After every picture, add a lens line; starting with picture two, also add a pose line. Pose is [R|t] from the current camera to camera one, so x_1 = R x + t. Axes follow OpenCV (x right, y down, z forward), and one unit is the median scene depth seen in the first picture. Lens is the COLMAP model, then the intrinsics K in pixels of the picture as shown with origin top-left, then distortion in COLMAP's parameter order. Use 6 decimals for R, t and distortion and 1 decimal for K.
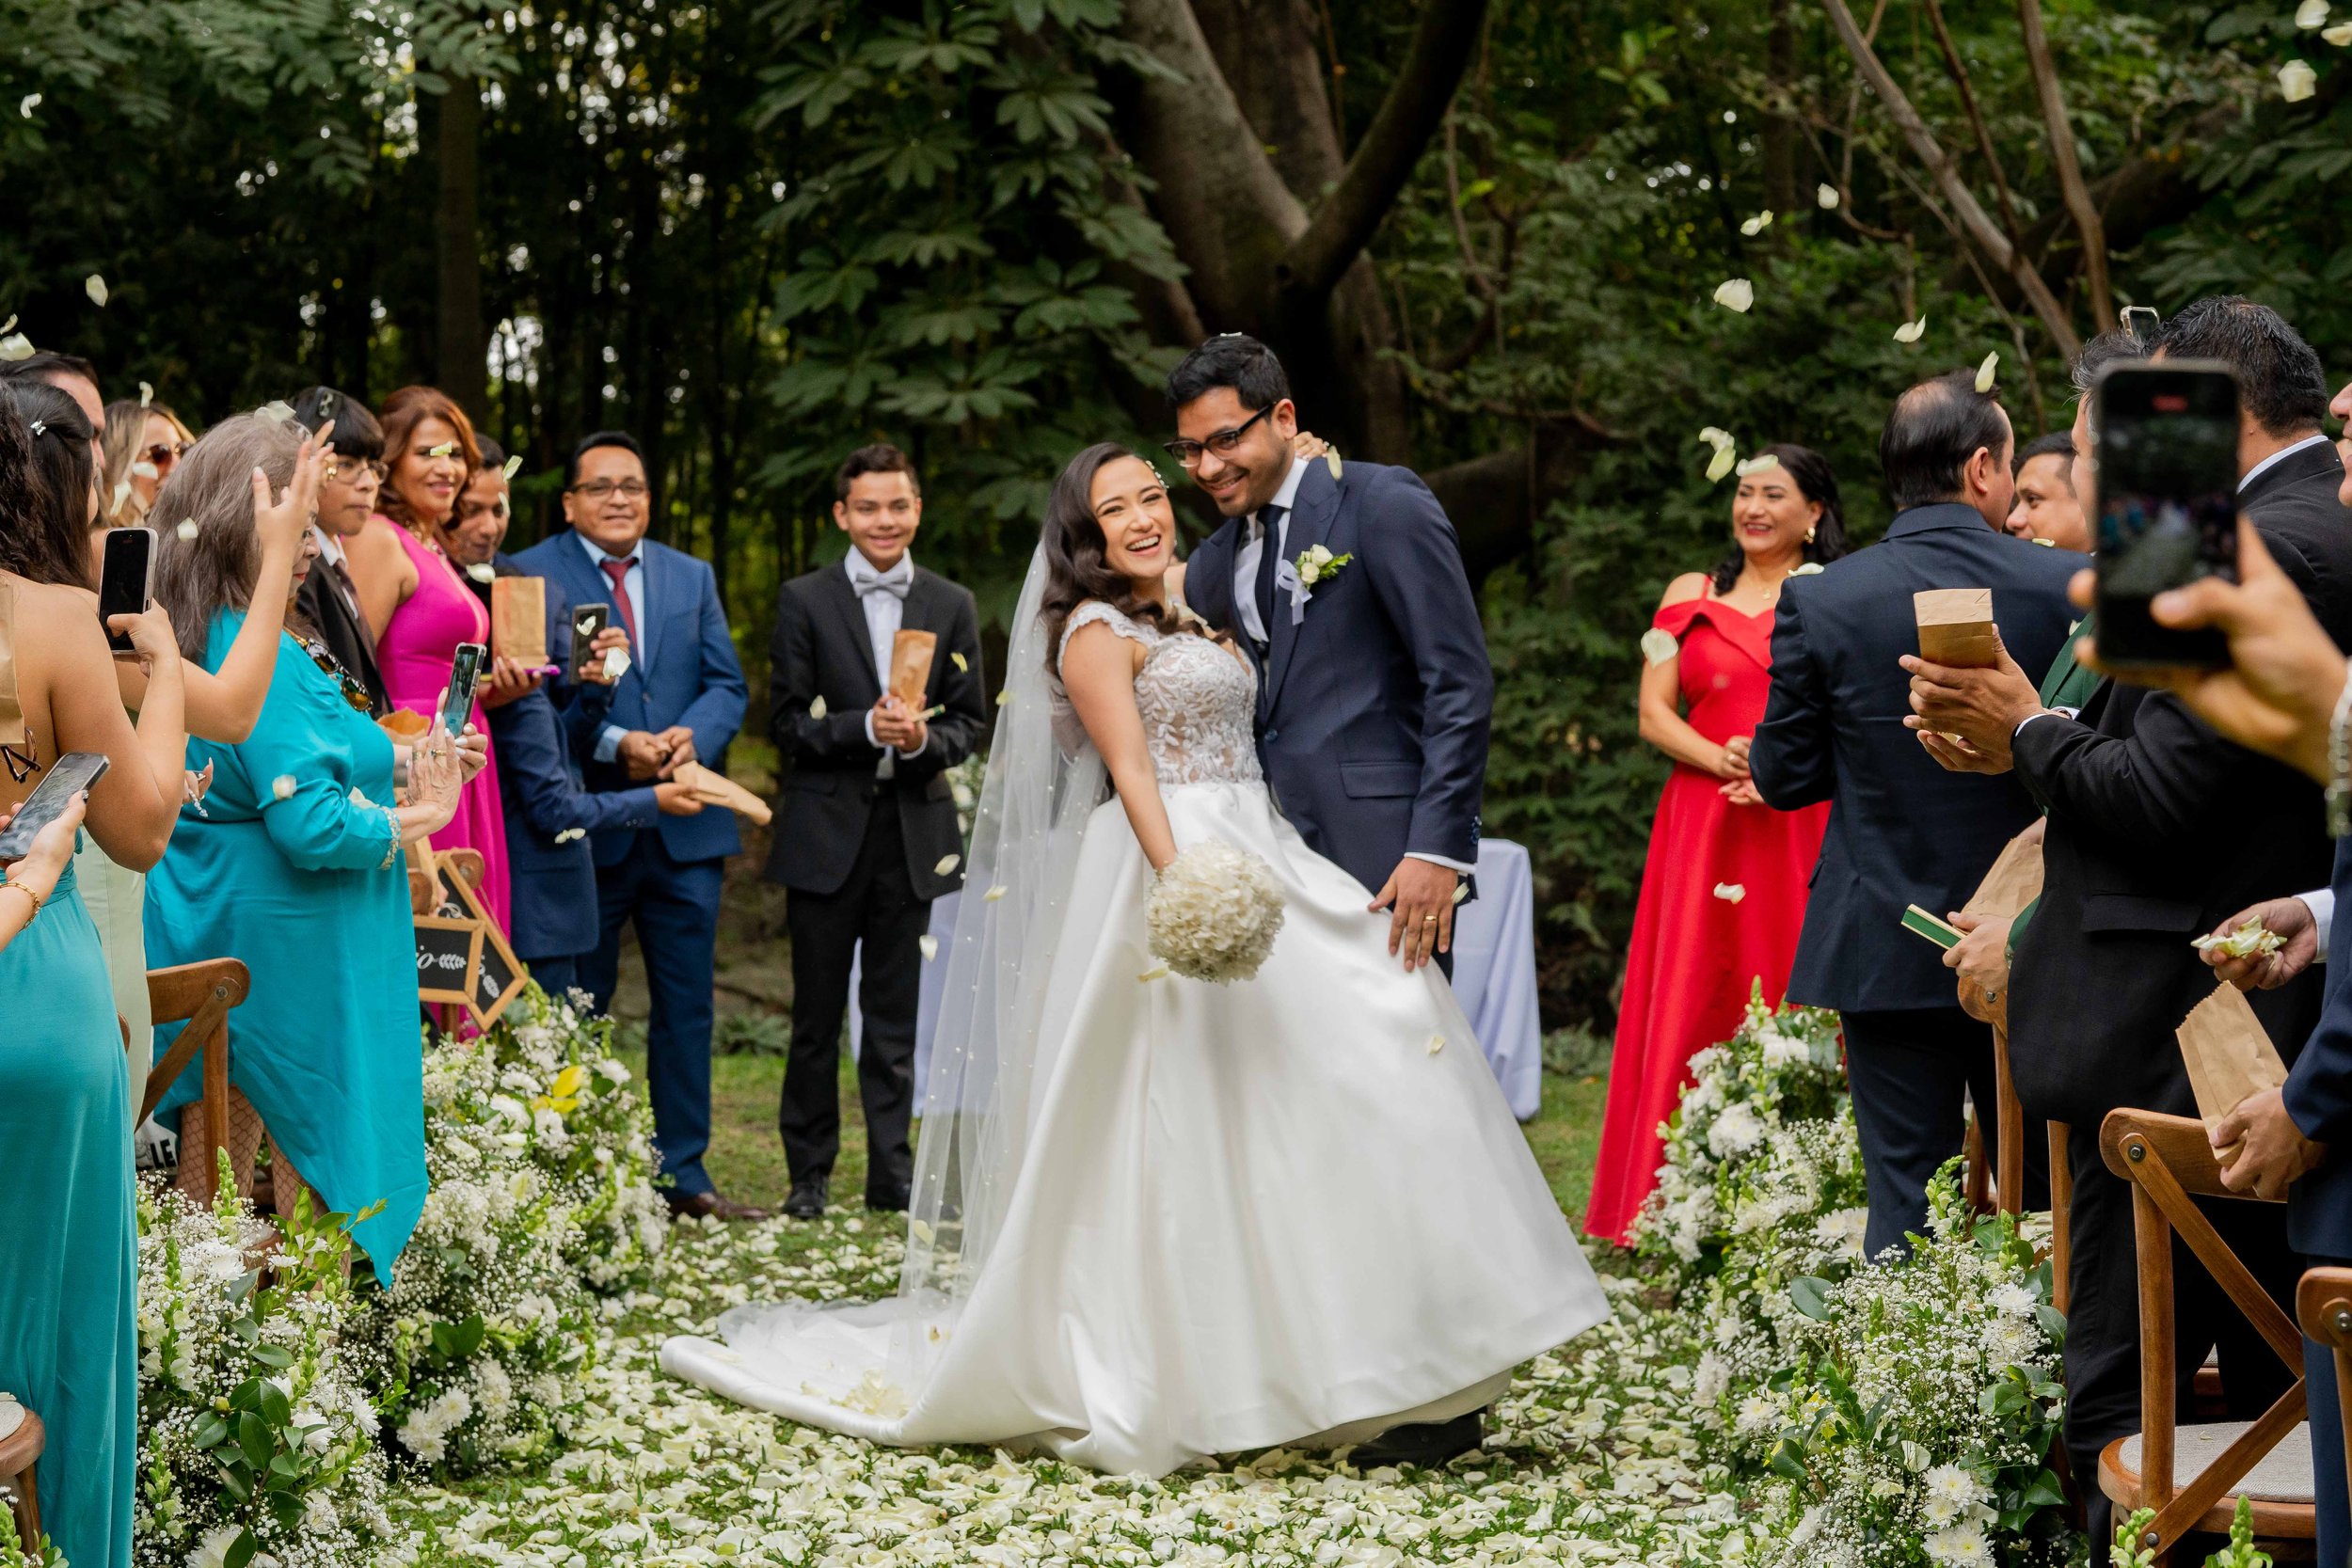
lens RADIAL K [[5966.5, 0, 1176.0], [0, 5966.5, 784.0], [0, 0, 1]] dist [0.019352, -1.116201]
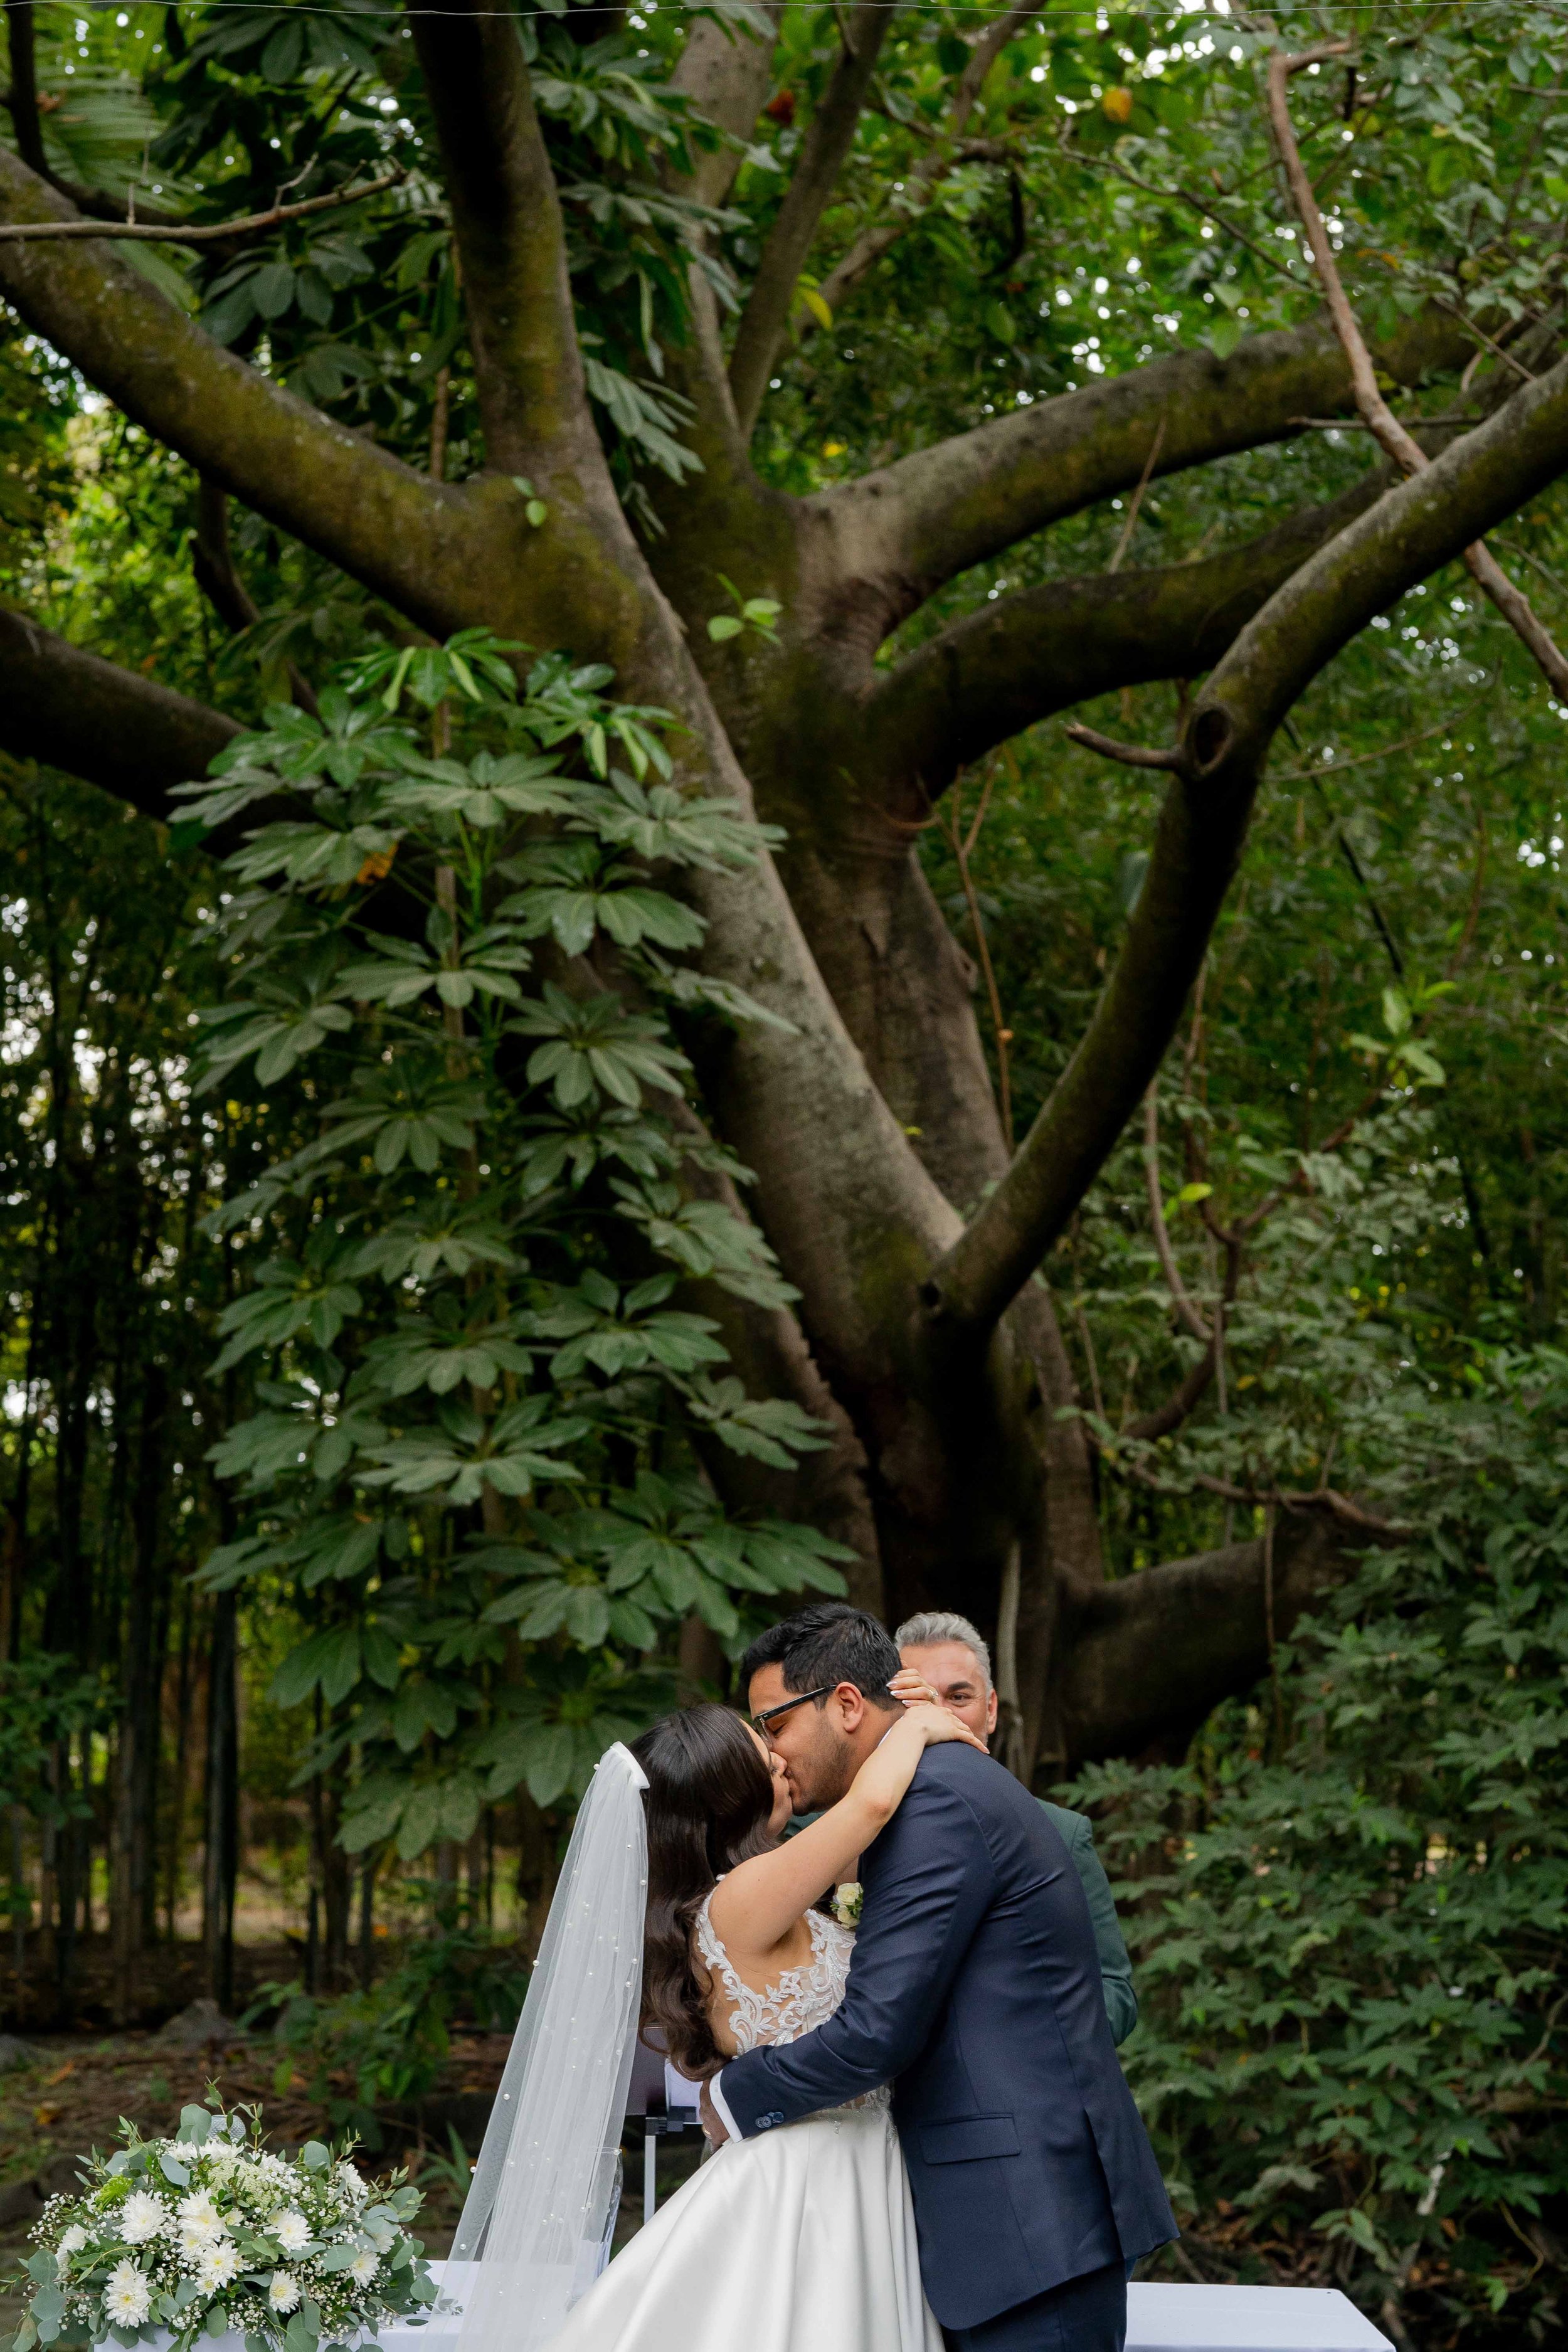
lens RADIAL K [[5967.1, 0, 784.0], [0, 5967.1, 1176.0], [0, 0, 1]] dist [0.019352, -1.116201]
pose [[0.999958, 0.005745, -0.007192, 0.006360], [-0.006532, 0.993376, -0.114723, -0.020231], [0.006485, 0.114765, 0.993371, 0.327444]]
